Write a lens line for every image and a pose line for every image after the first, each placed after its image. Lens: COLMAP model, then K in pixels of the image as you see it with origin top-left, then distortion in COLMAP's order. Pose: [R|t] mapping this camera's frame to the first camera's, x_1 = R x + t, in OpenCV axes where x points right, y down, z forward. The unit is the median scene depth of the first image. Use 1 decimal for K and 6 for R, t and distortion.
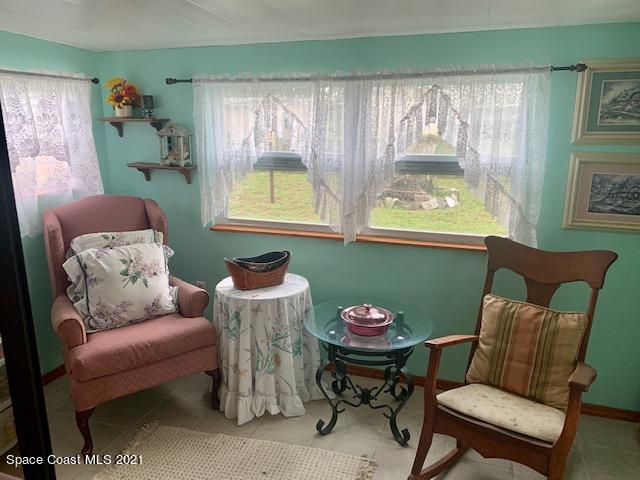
lens RADIAL K [[474.1, 0, 325.8], [0, 474.1, 239.7], [0, 0, 1]] dist [0.002711, -0.012754]
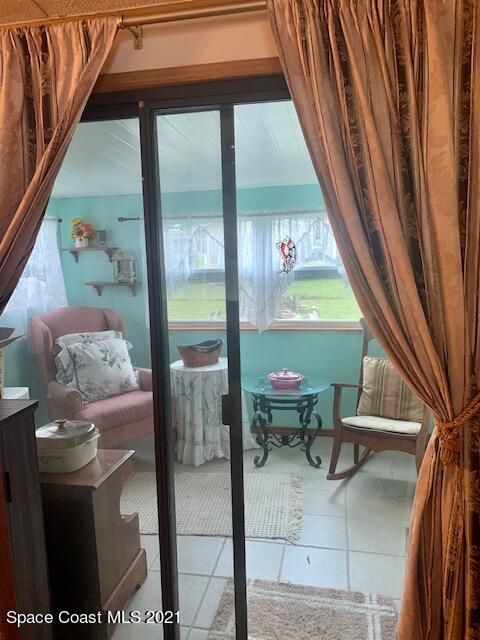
lens RADIAL K [[474.1, 0, 240.0], [0, 474.1, 320.0], [0, 0, 1]] dist [0.002711, -0.012754]
pose [[0.991482, -0.049317, 0.120543, -0.198440], [0.061408, 0.993217, -0.098740, 0.115472], [-0.114856, 0.105301, 0.987785, -0.383436]]
